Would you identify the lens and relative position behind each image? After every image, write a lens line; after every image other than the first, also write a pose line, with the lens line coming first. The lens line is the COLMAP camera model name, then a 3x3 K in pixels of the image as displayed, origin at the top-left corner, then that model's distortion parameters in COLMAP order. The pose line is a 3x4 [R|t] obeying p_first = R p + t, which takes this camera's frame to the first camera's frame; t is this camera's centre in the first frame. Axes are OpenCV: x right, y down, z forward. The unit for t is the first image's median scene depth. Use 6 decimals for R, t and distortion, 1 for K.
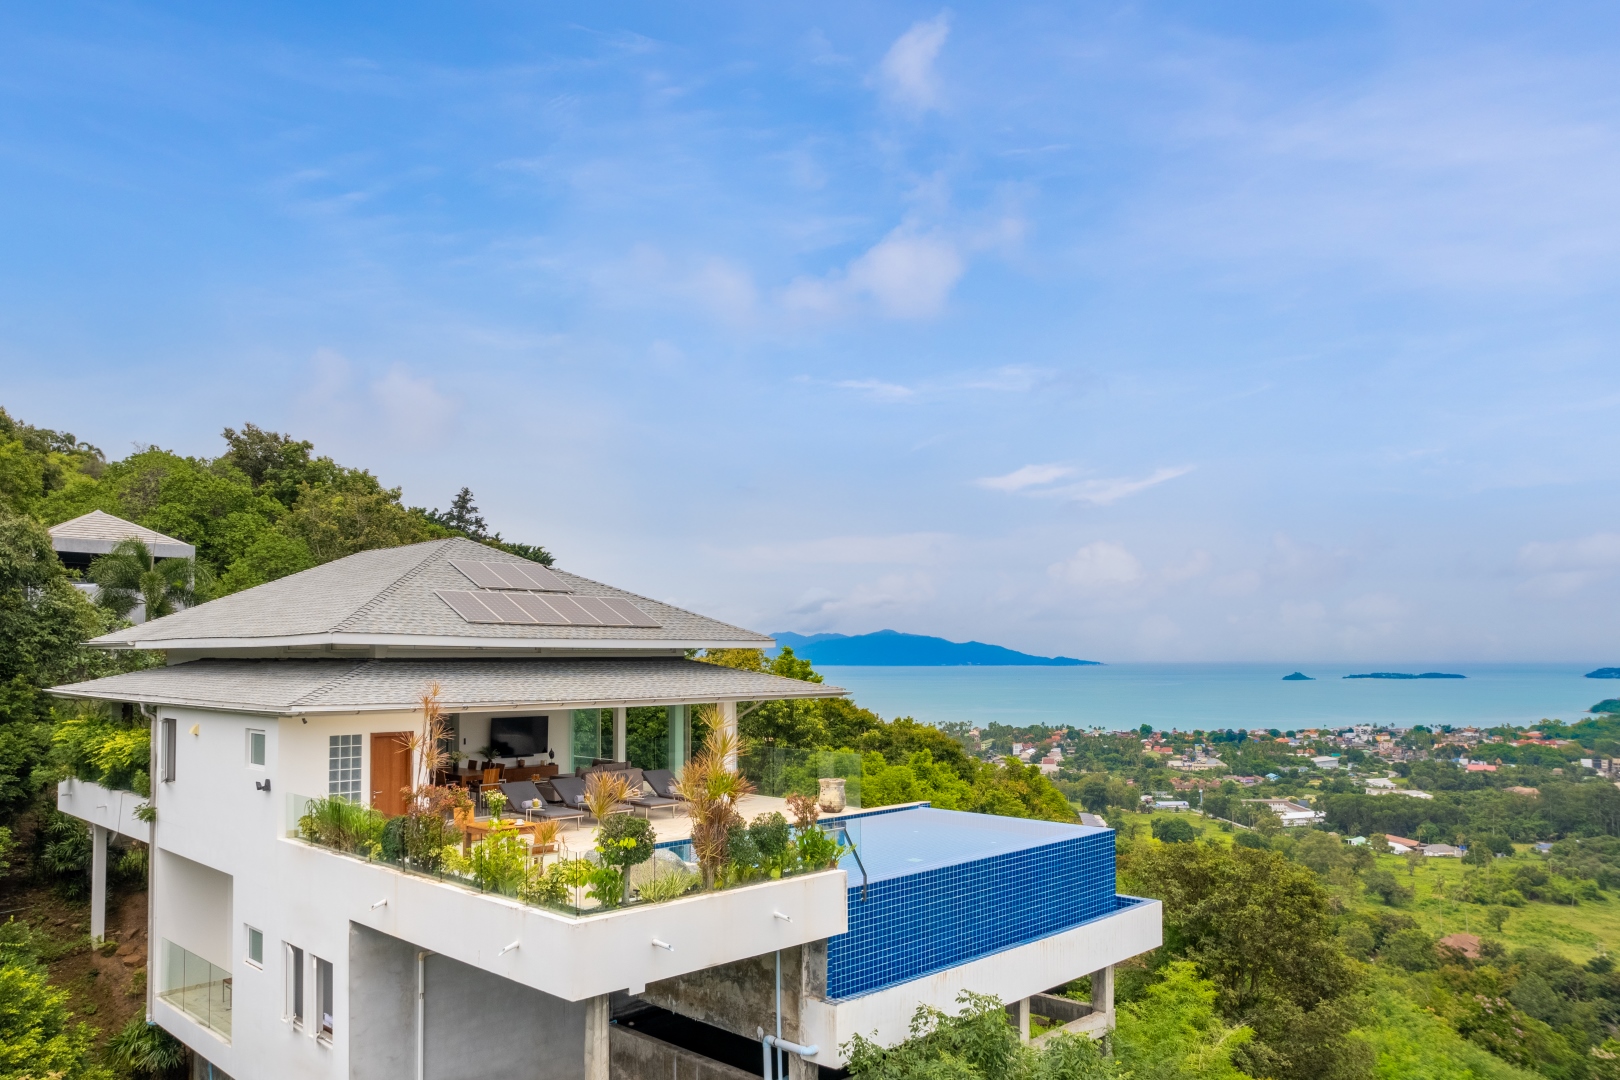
lens RADIAL K [[1160.8, 0, 797.0], [0, 1160.8, 549.5], [0, 0, 1]] dist [-0.039040, 0.034563]
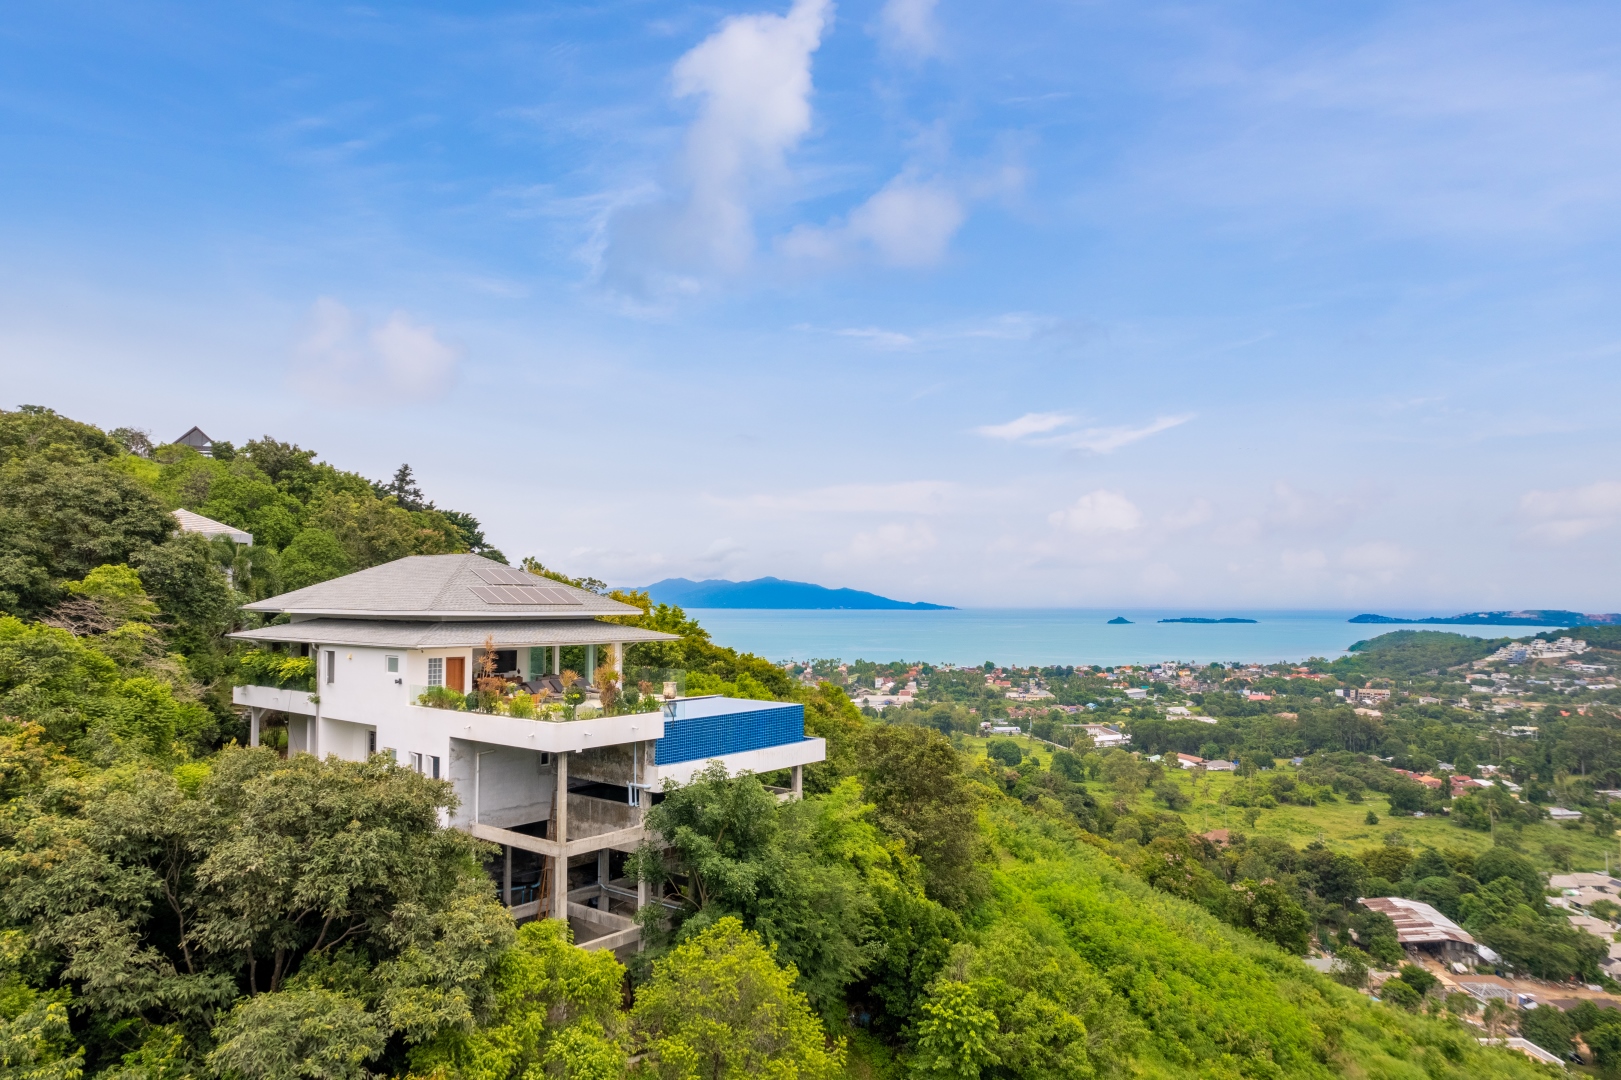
lens RADIAL K [[1040.9, 0, 801.5], [0, 1040.9, 524.6], [0, 0, 1]] dist [-0.043449, 0.020056]
pose [[0.994032, 0.014295, 0.108144, 0.008977], [-0.016340, 0.999704, 0.018051, -0.016330], [-0.107854, -0.019711, 0.993971, -0.120284]]
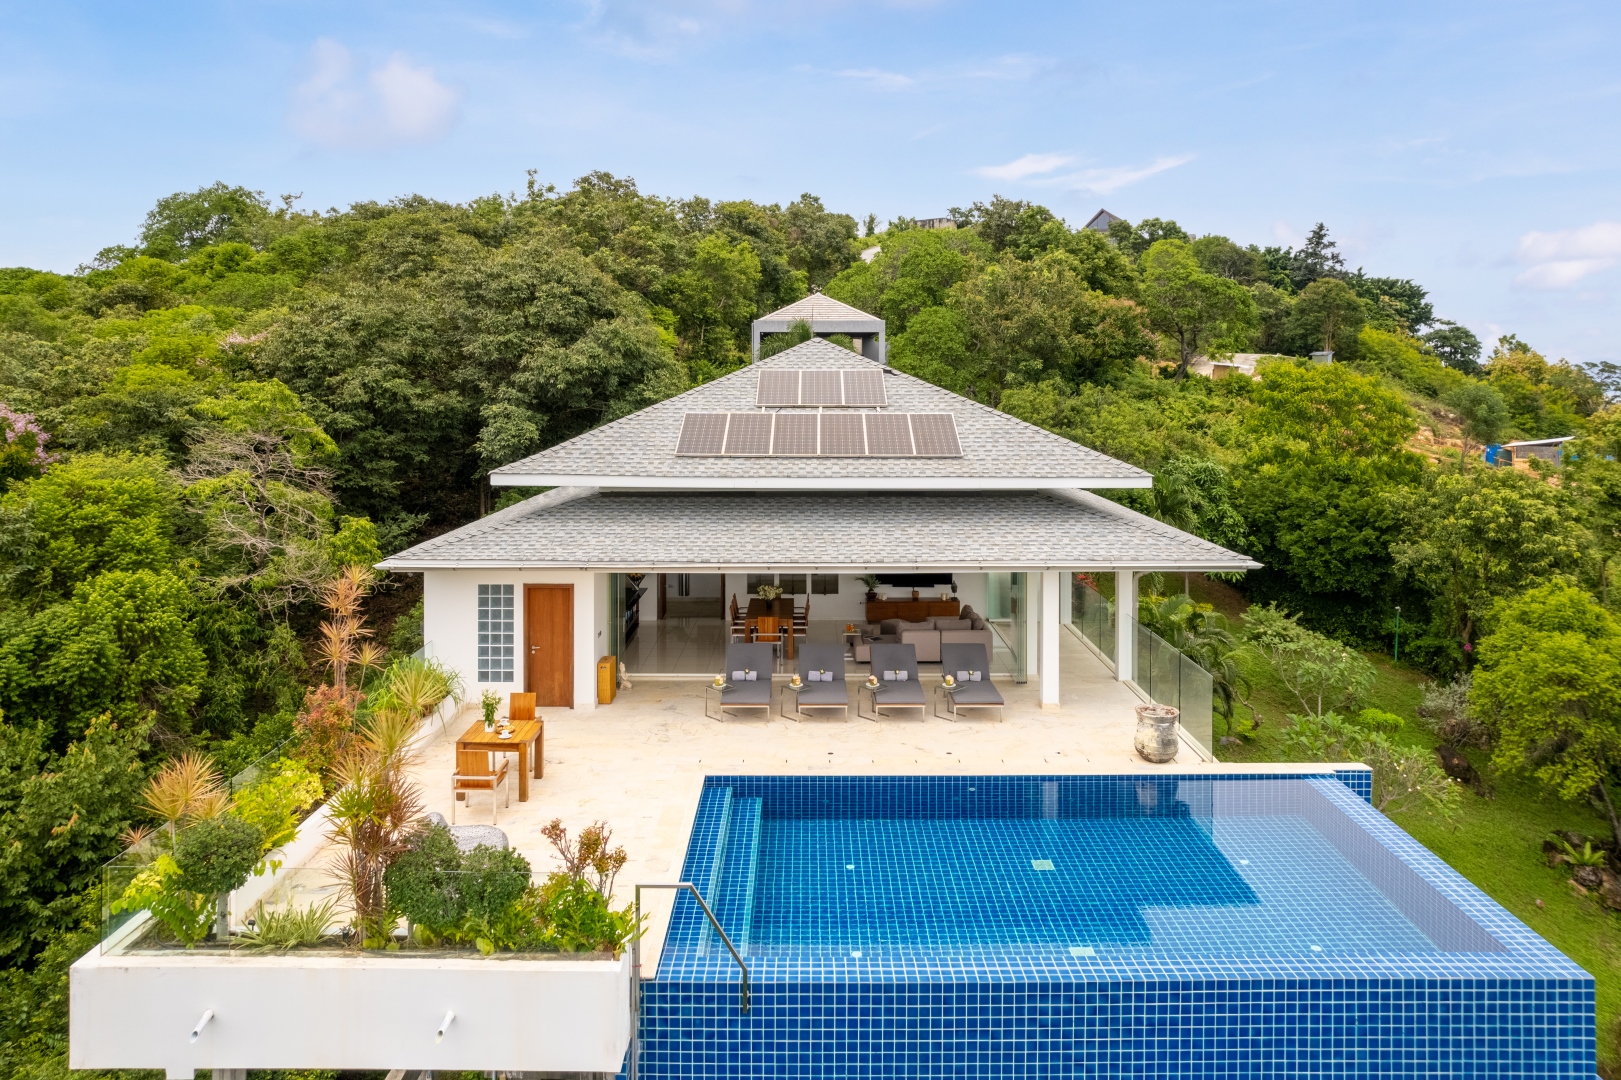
lens RADIAL K [[1086.2, 0, 819.0], [0, 1086.2, 381.2], [0, 0, 1]] dist [-0.021294, 0.015844]
pose [[0.707332, 0.004848, -0.706865, 0.051637], [0.058584, 0.996134, 0.065454, -0.005779], [0.704449, -0.087709, 0.704314, 0.071220]]
